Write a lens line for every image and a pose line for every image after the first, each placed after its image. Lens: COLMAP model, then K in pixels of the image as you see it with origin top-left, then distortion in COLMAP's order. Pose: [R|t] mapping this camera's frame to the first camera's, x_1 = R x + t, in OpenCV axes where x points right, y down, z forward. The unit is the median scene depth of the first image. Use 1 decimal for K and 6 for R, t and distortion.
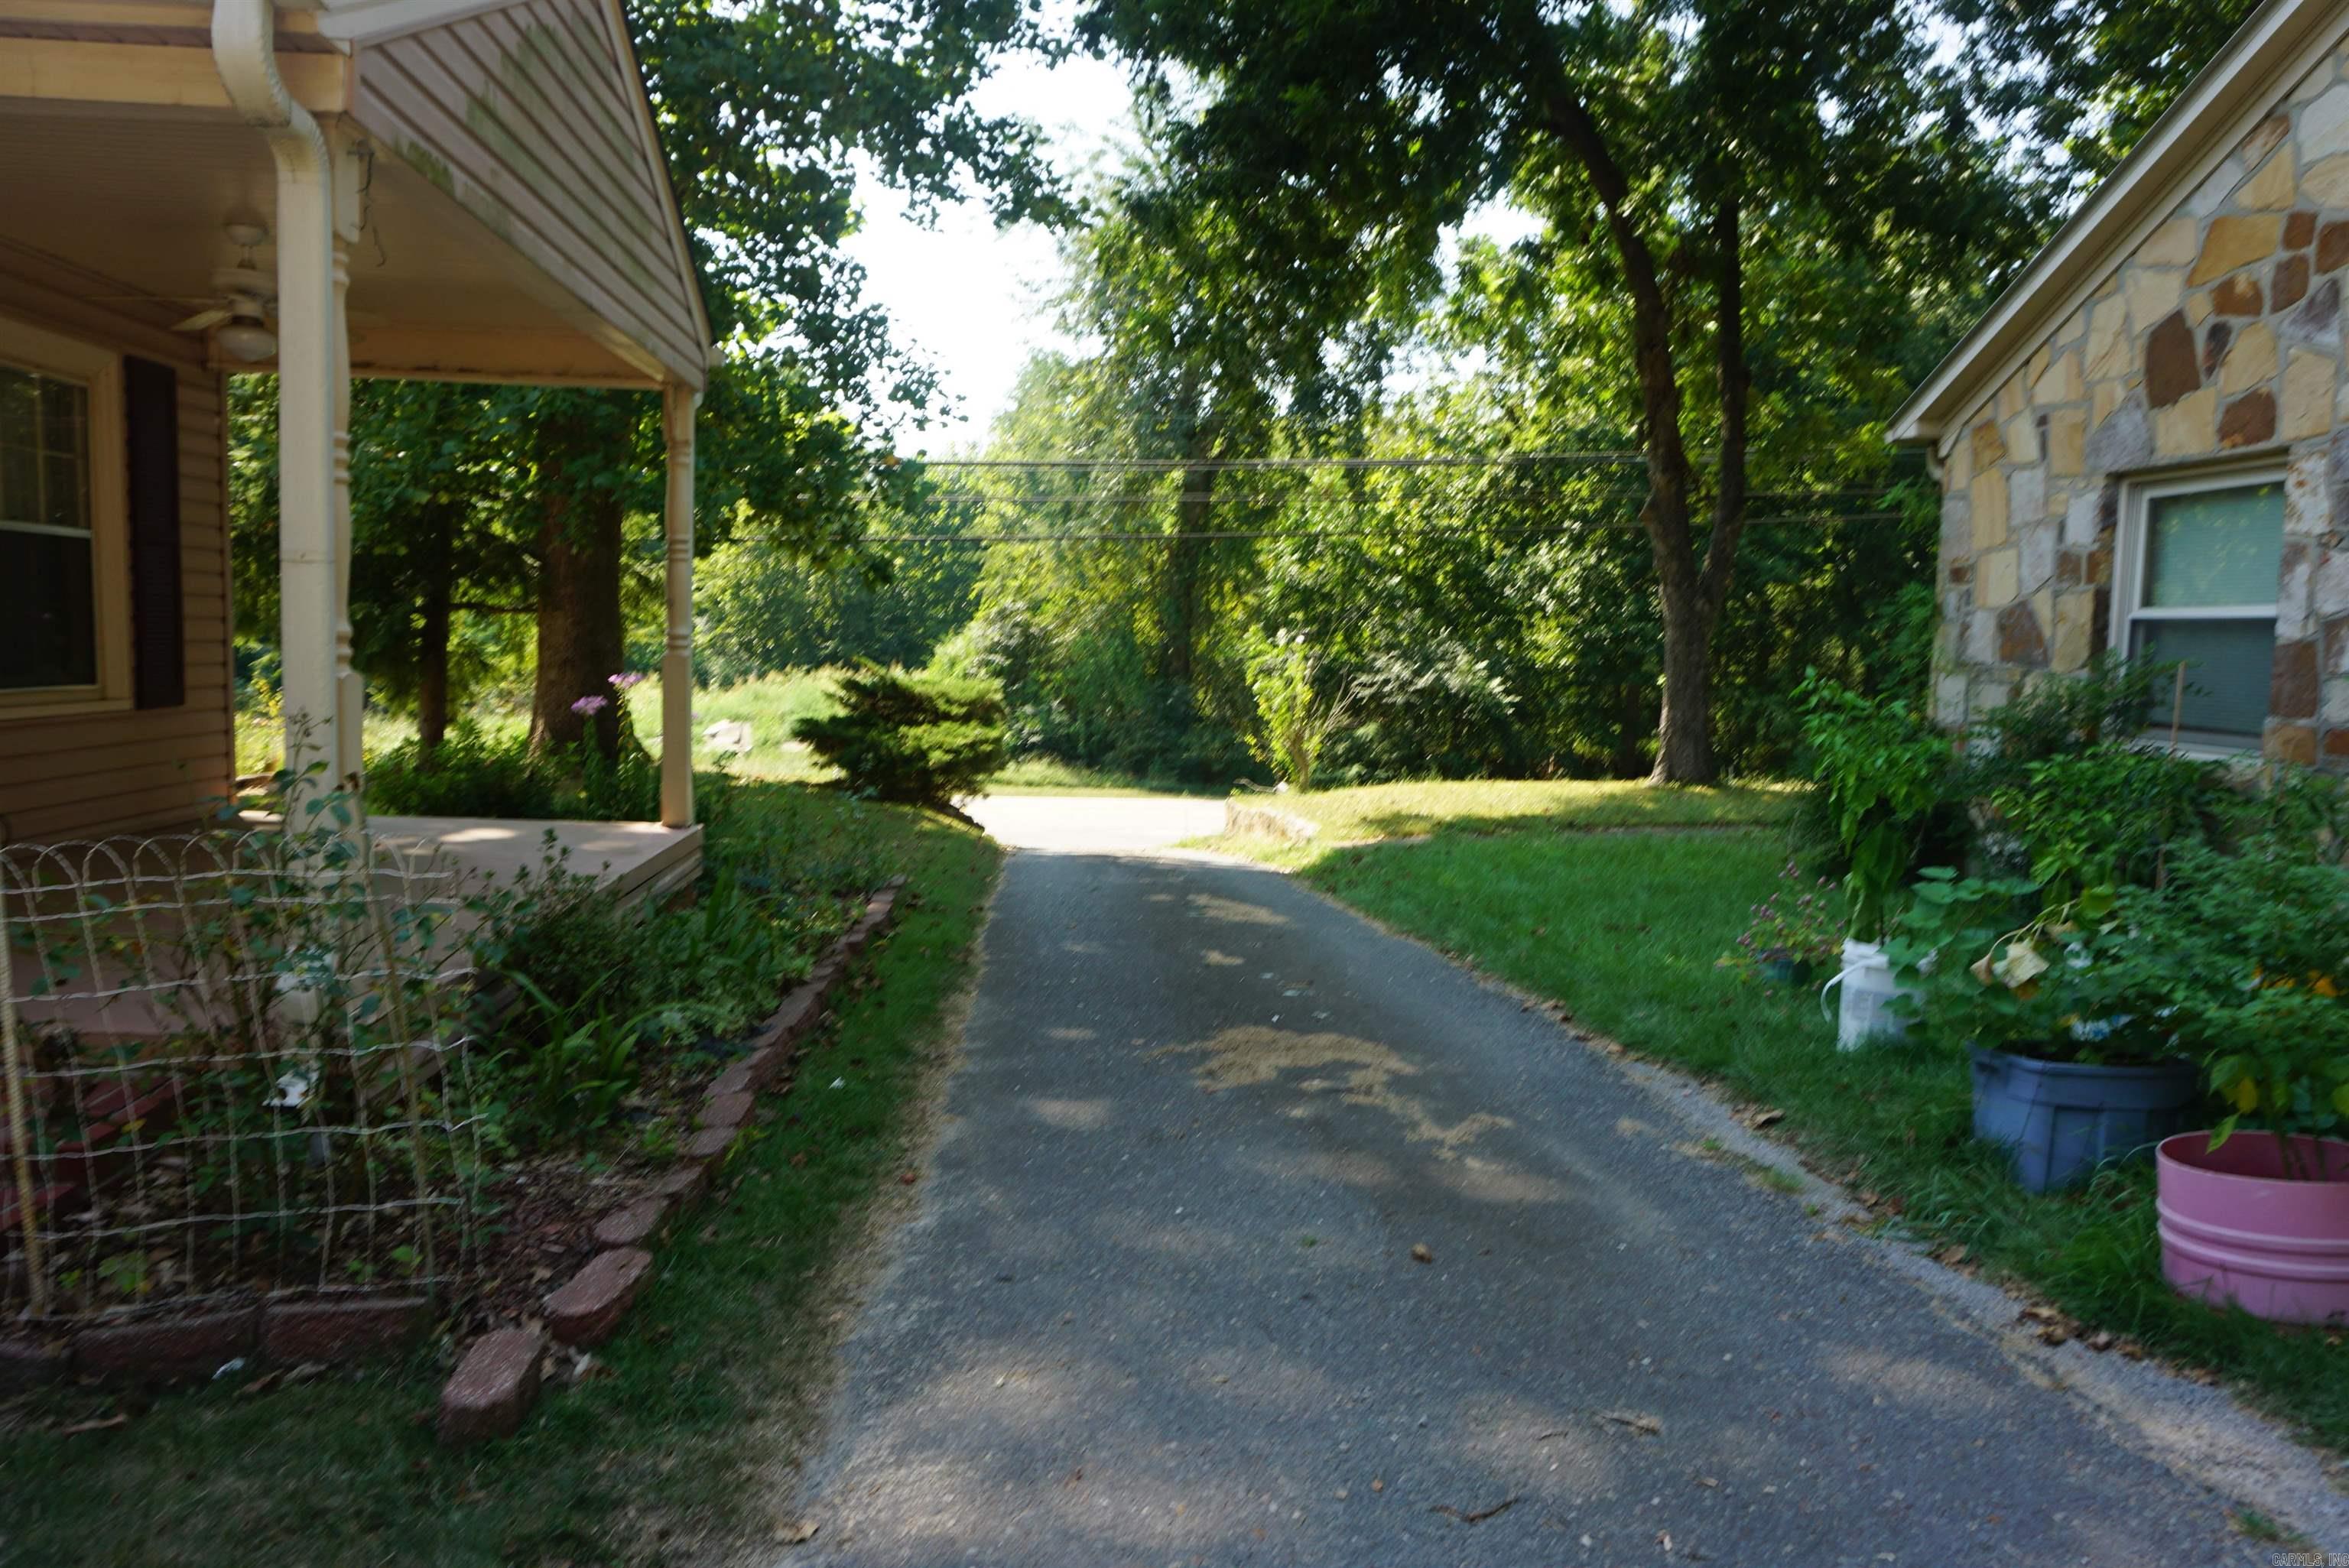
lens RADIAL K [[1558.8, 0, 1178.4], [0, 1558.8, 790.7], [0, 0, 1]] dist [-0.056449, 0.032741]
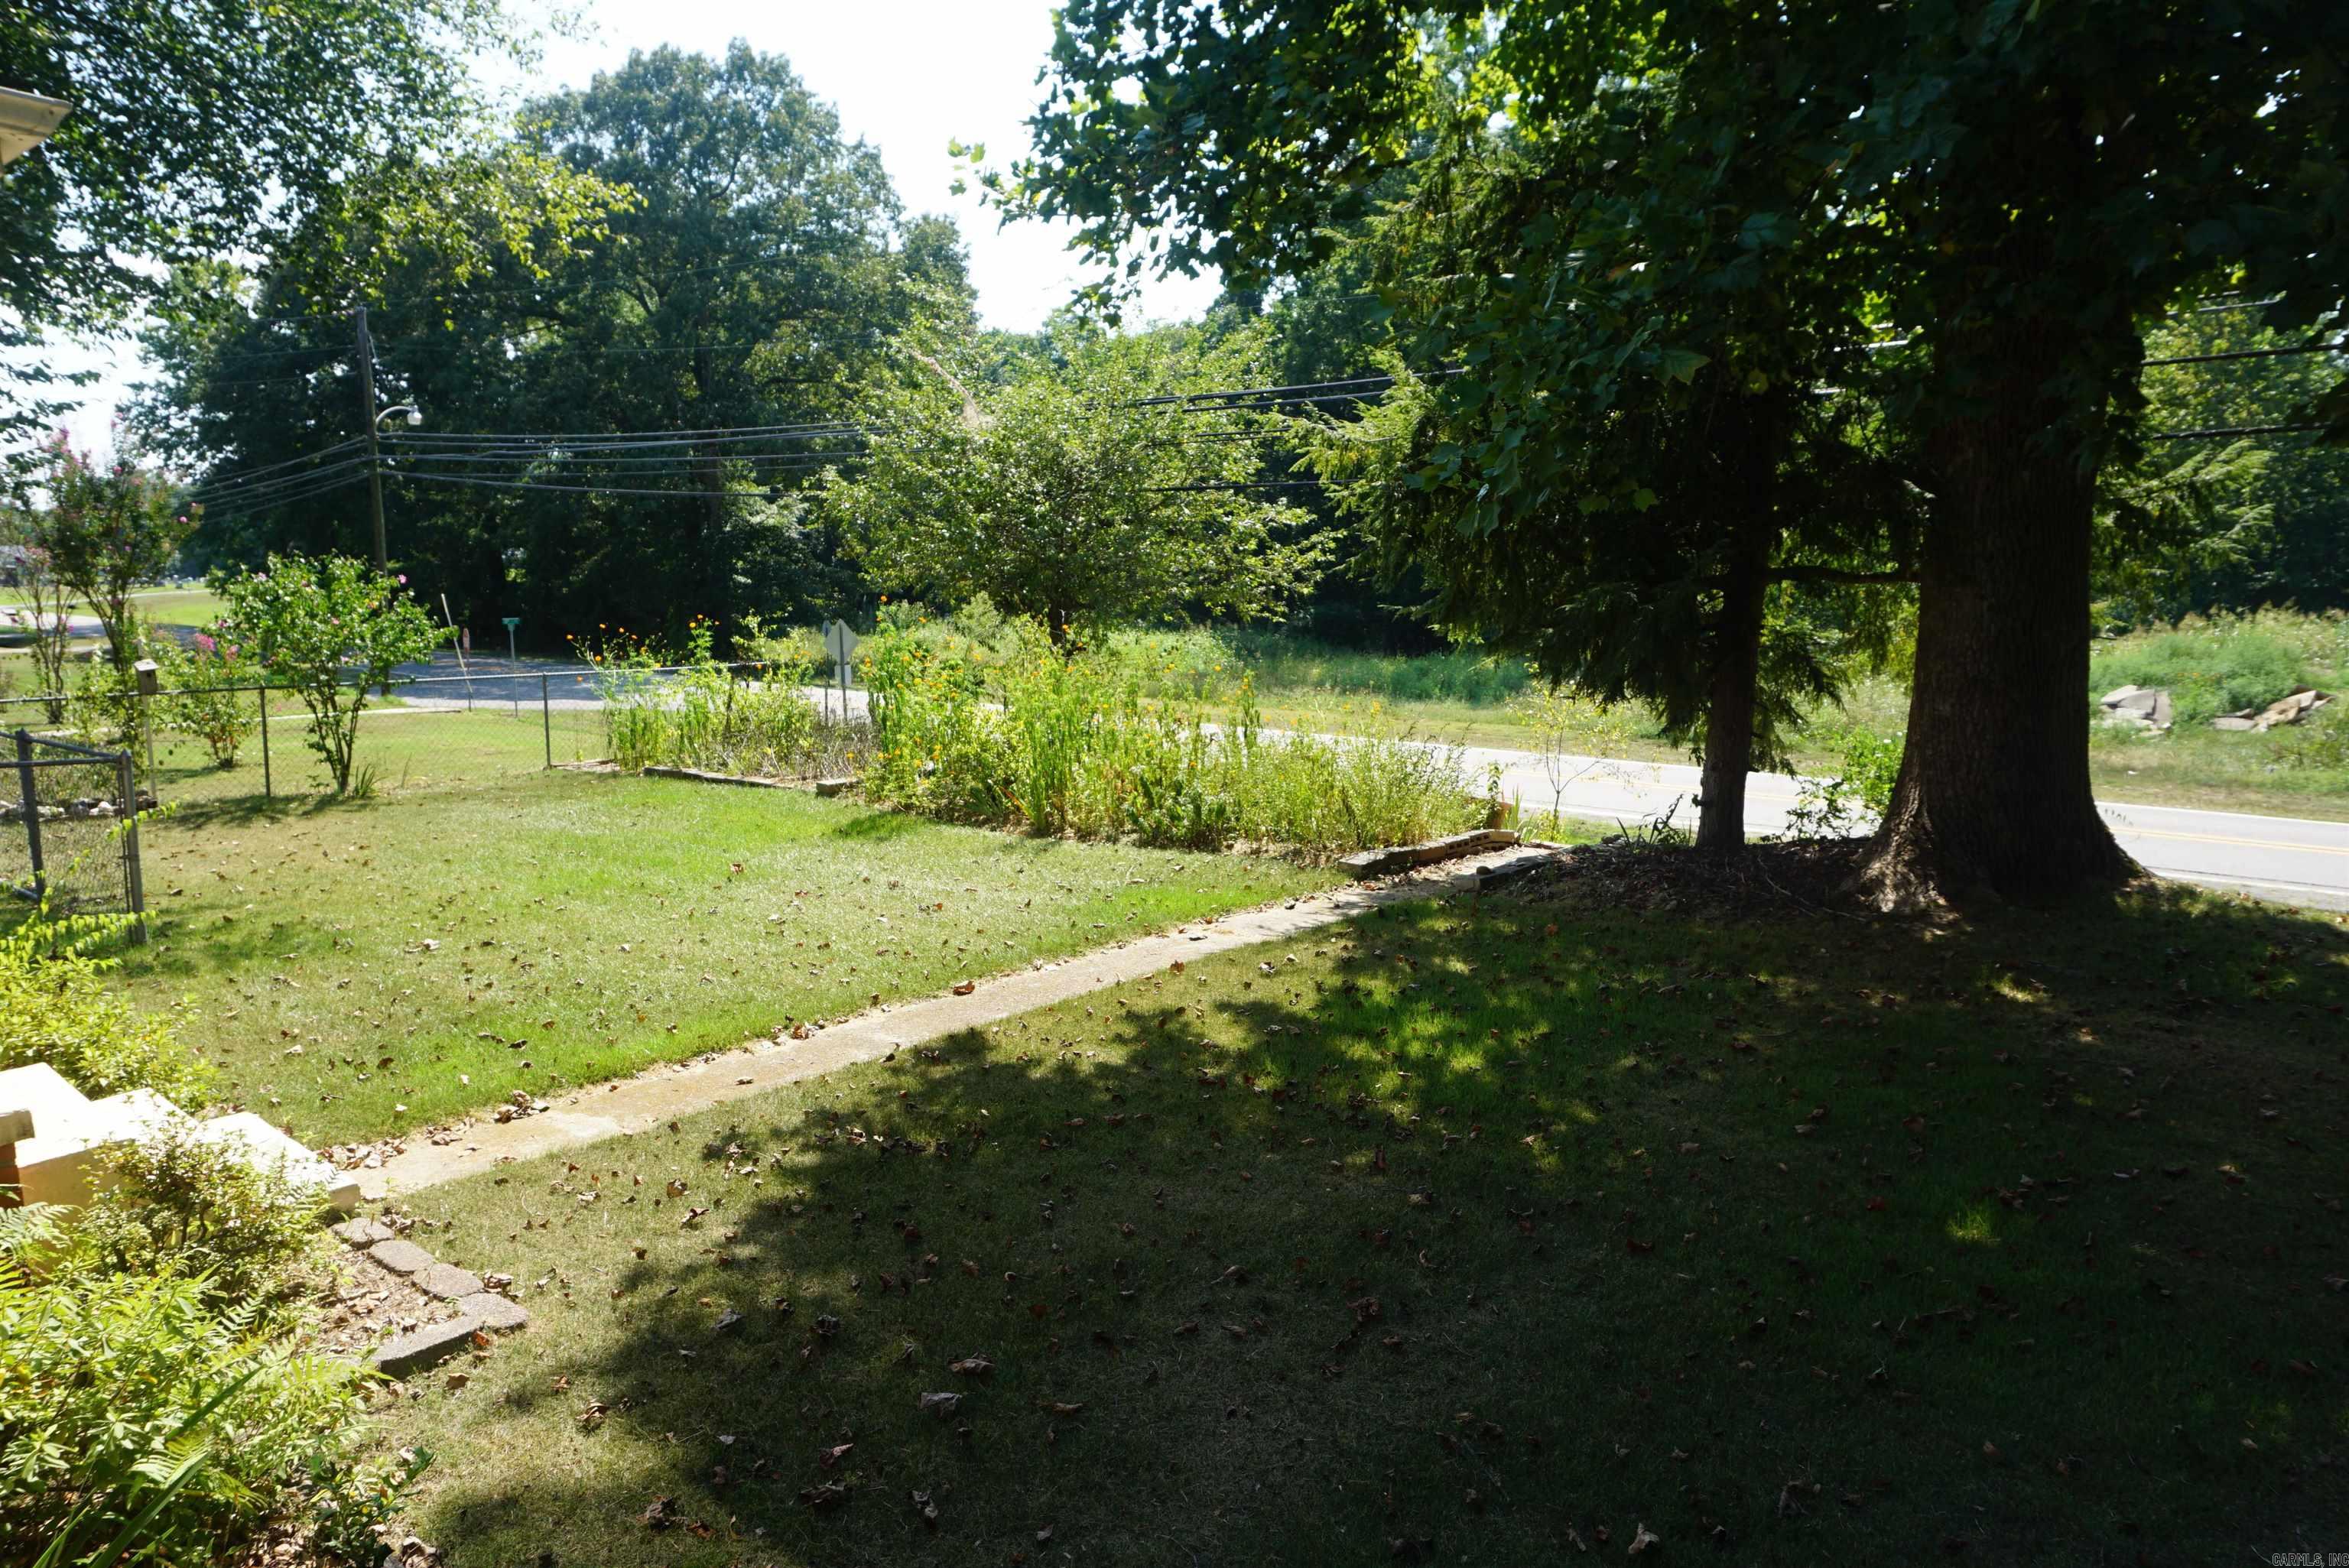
lens RADIAL K [[1558.8, 0, 1178.4], [0, 1558.8, 790.7], [0, 0, 1]] dist [-0.056449, 0.032741]
pose [[0.684591, 0.073642, -0.725198, -0.180016], [-0.041652, 0.997210, 0.061944, -0.059994], [0.727737, -0.012201, 0.685748, 0.404520]]
